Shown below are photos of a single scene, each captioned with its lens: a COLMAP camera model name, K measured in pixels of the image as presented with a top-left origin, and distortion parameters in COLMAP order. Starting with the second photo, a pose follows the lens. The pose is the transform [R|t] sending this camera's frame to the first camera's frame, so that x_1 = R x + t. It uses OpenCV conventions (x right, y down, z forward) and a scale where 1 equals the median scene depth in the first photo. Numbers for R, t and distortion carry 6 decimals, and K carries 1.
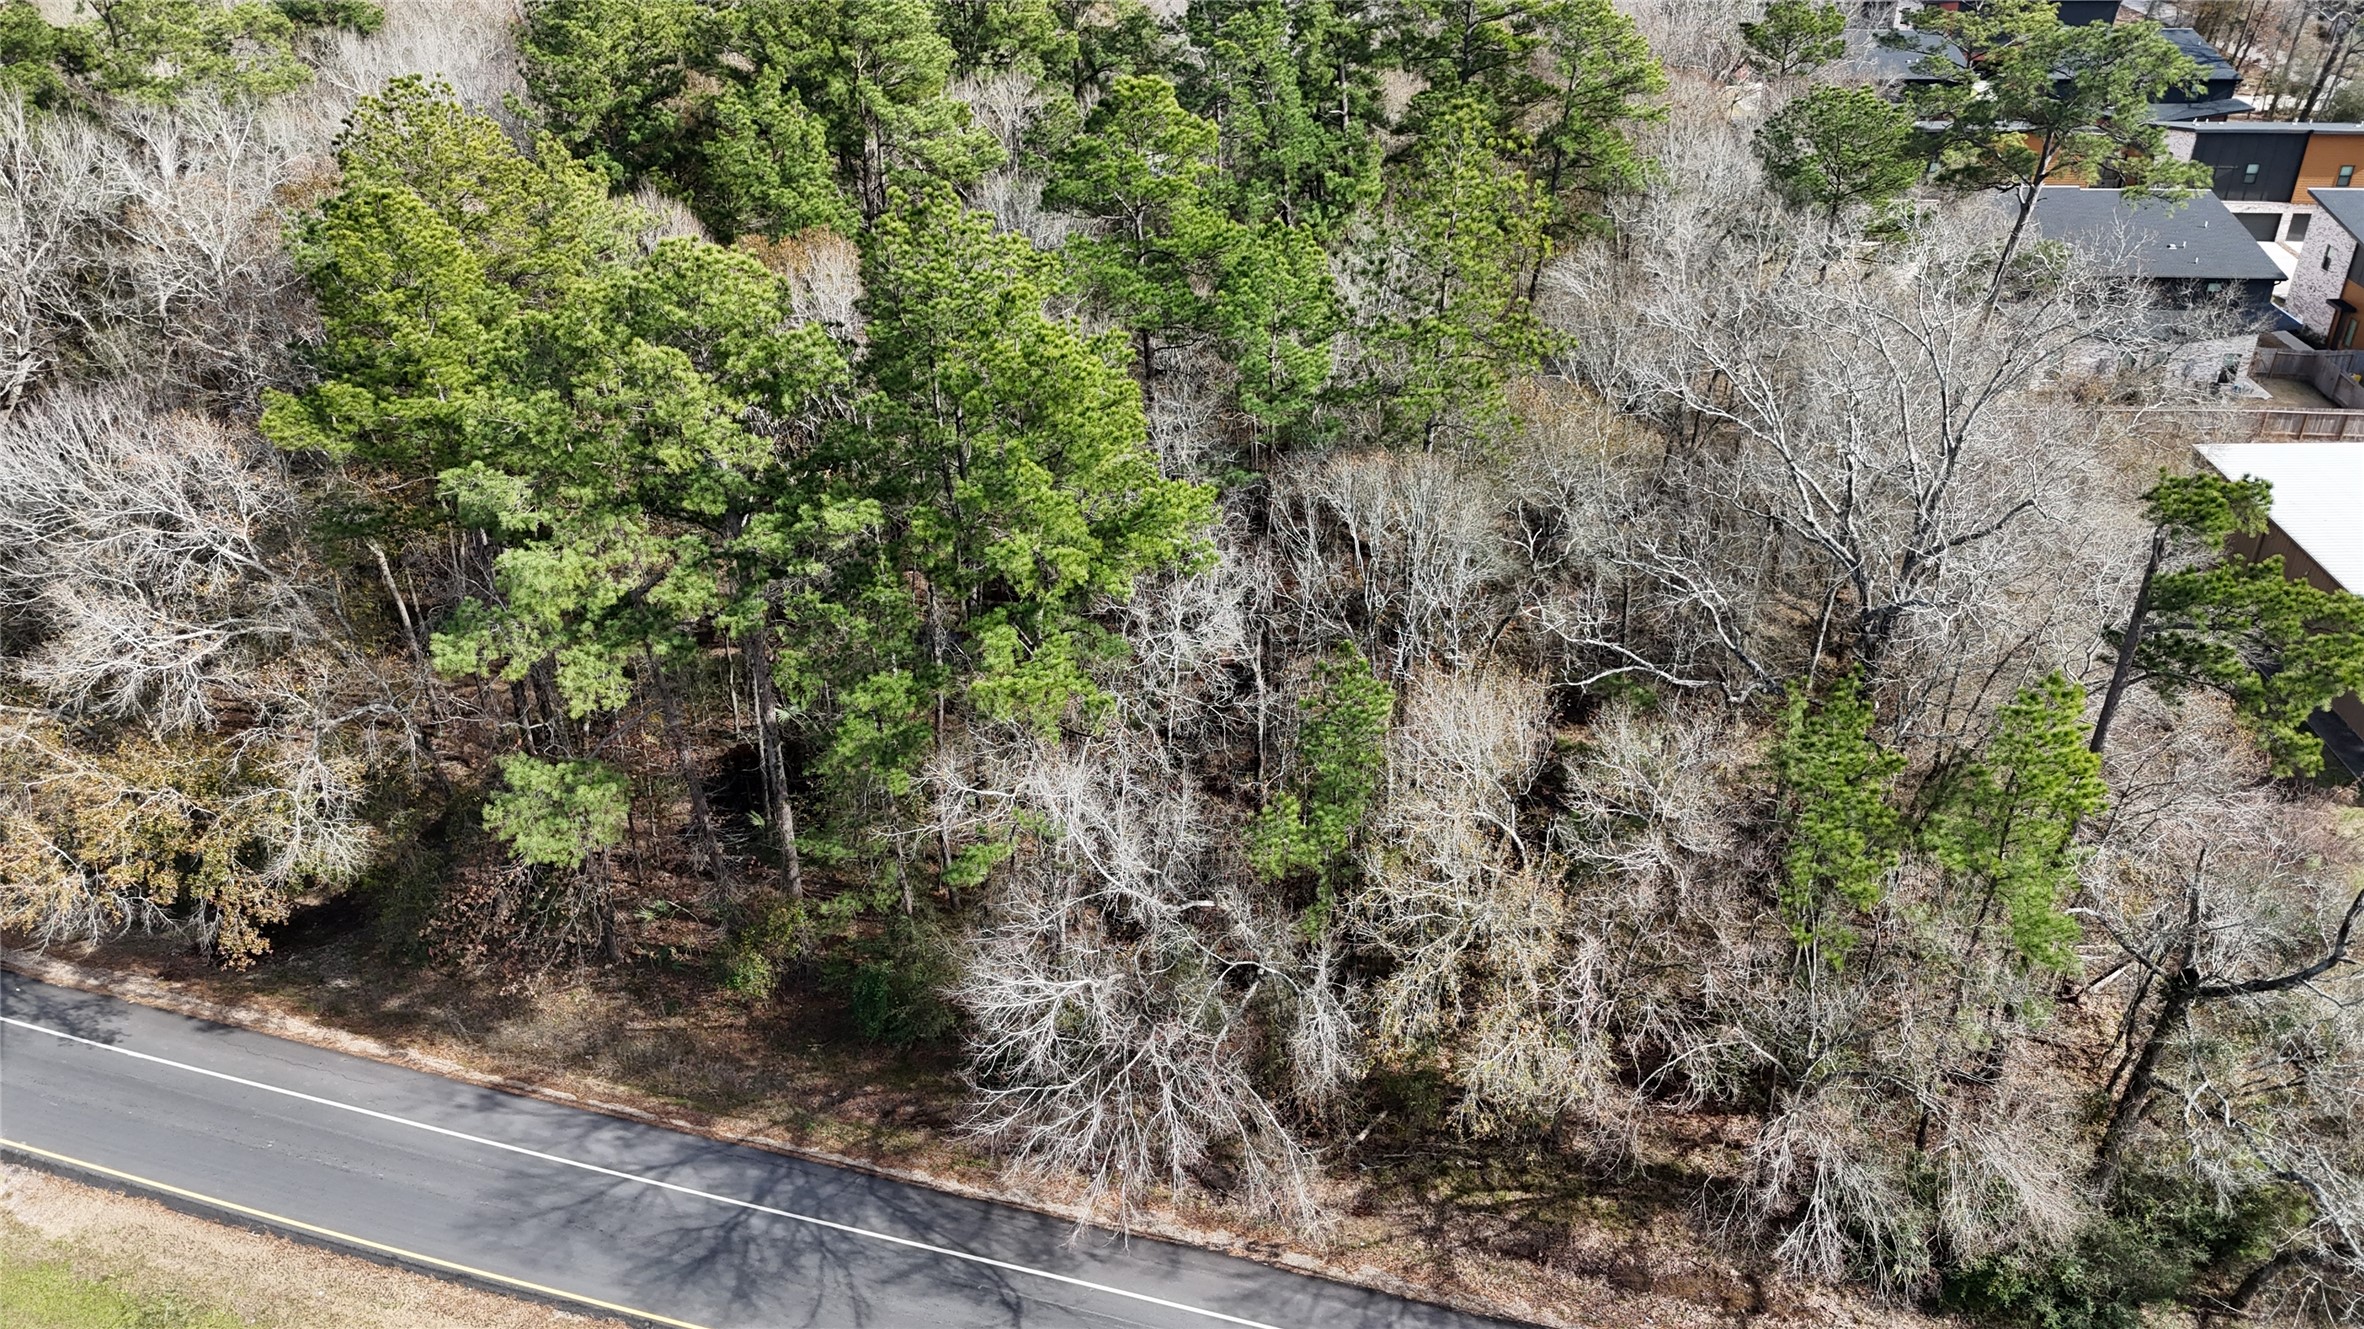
lens RADIAL K [[1742.9, 0, 1194.1], [0, 1742.9, 661.8], [0, 0, 1]] dist [0.011048, -0.026167]
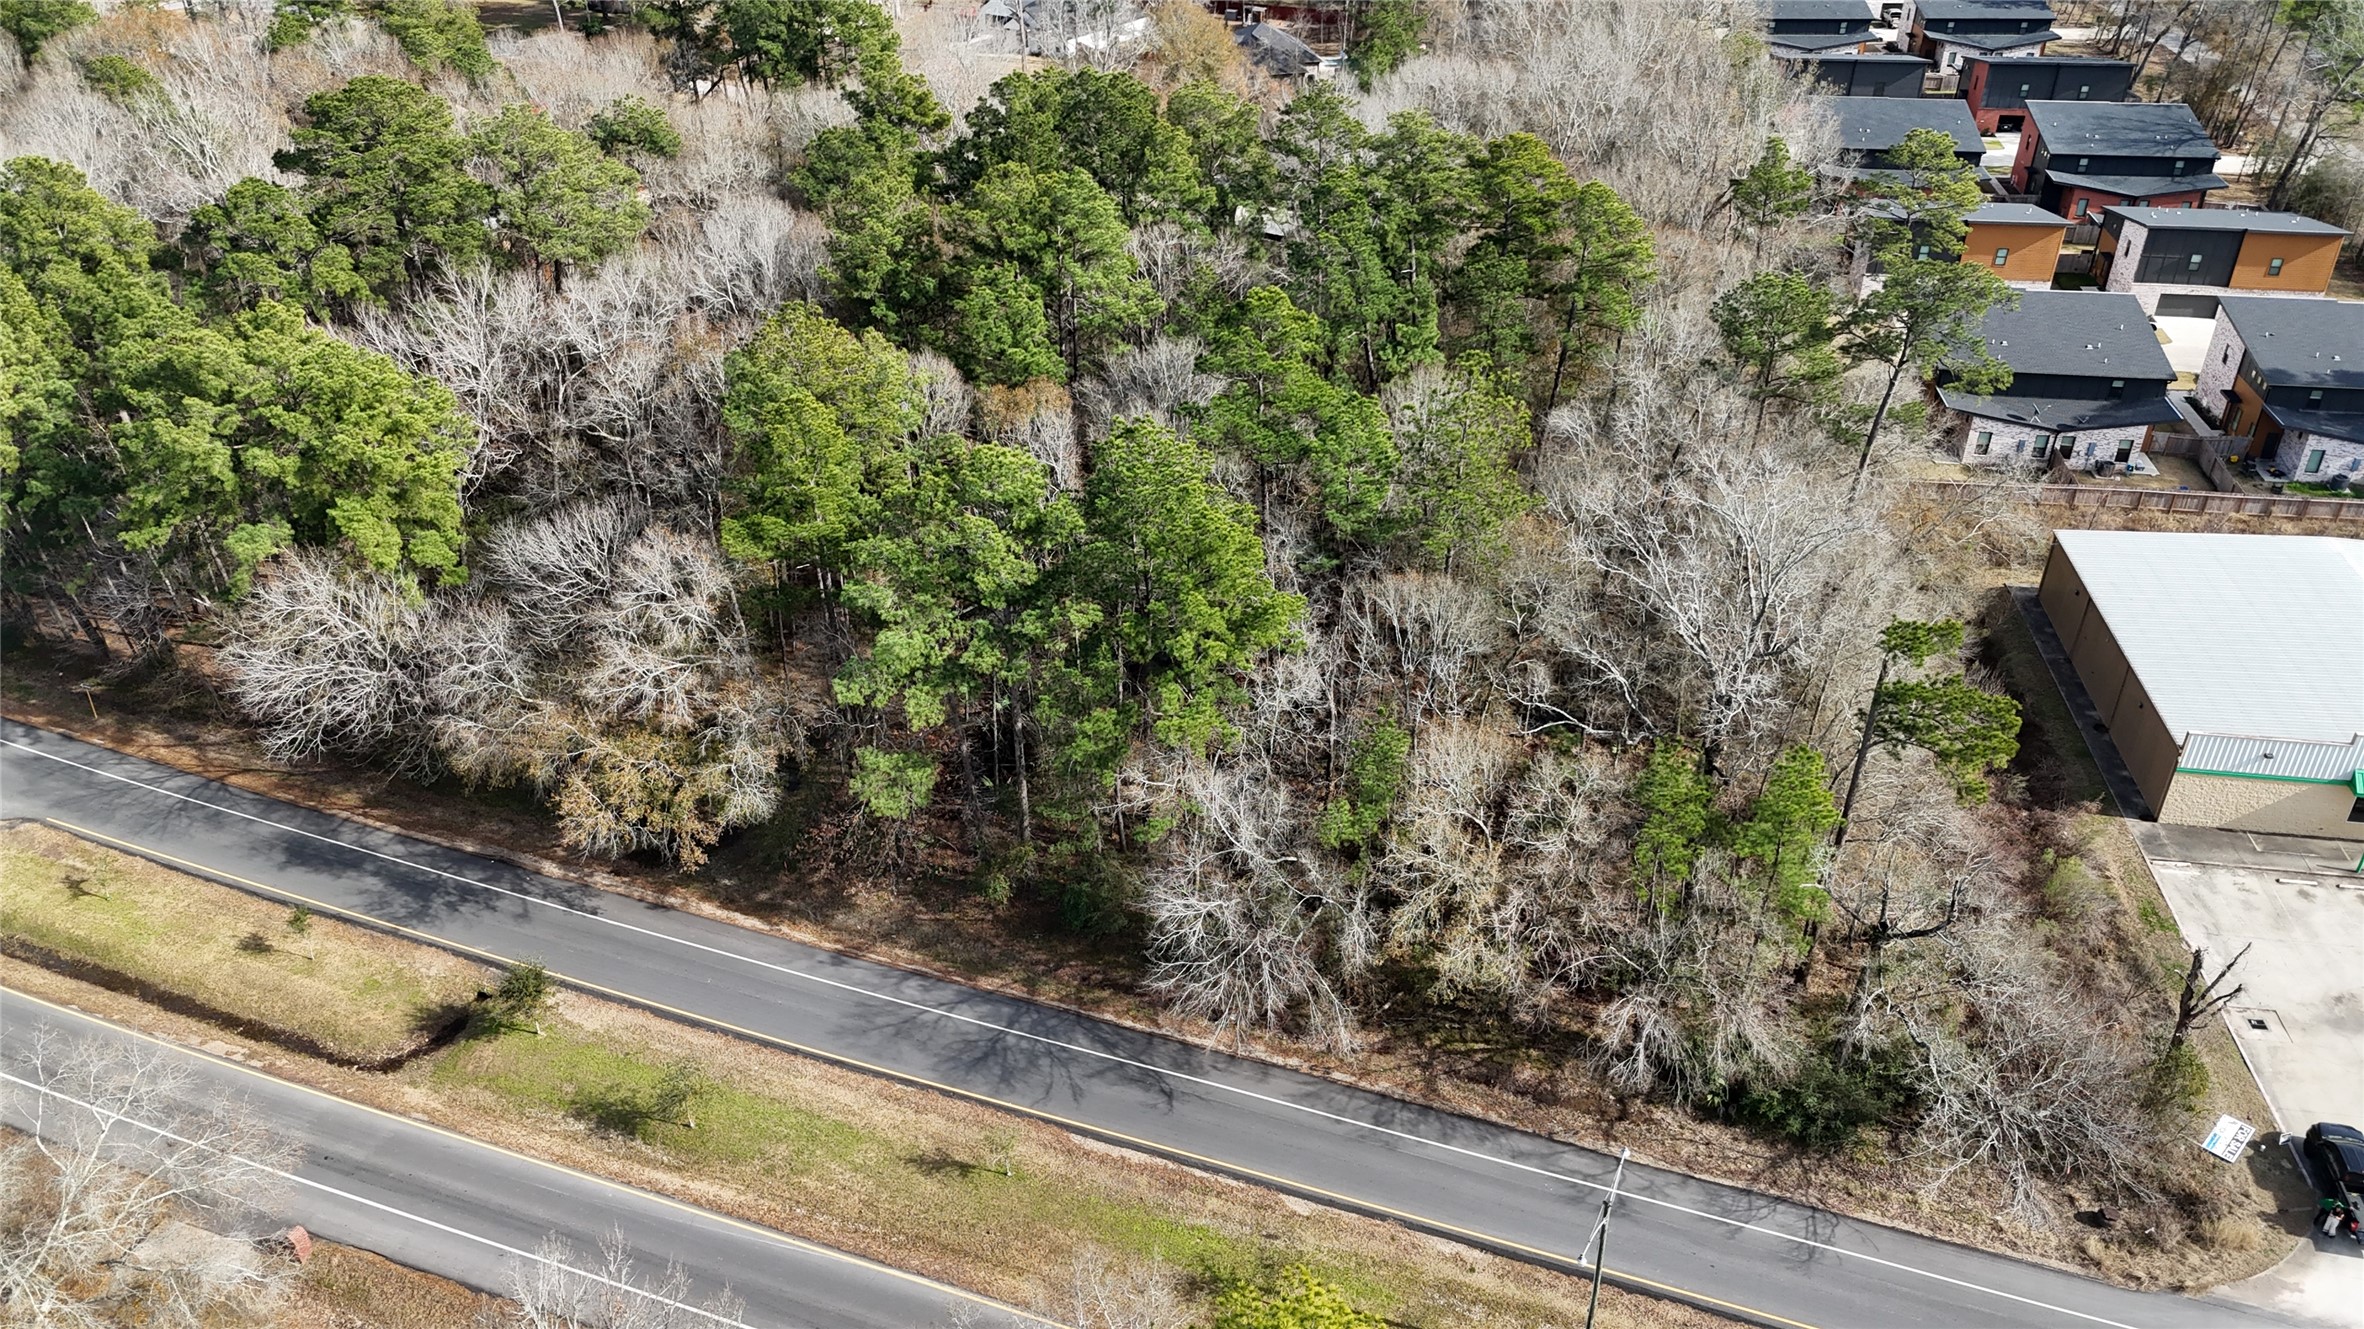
lens RADIAL K [[1742.9, 0, 1178.5], [0, 1742.9, 659.9], [0, 0, 1]] dist [0.011048, -0.026167]
pose [[0.997649, 0.033213, -0.059939, -0.007209], [-0.030363, 0.998393, 0.047852, -0.118028], [0.061432, -0.045919, 0.997054, -0.609327]]
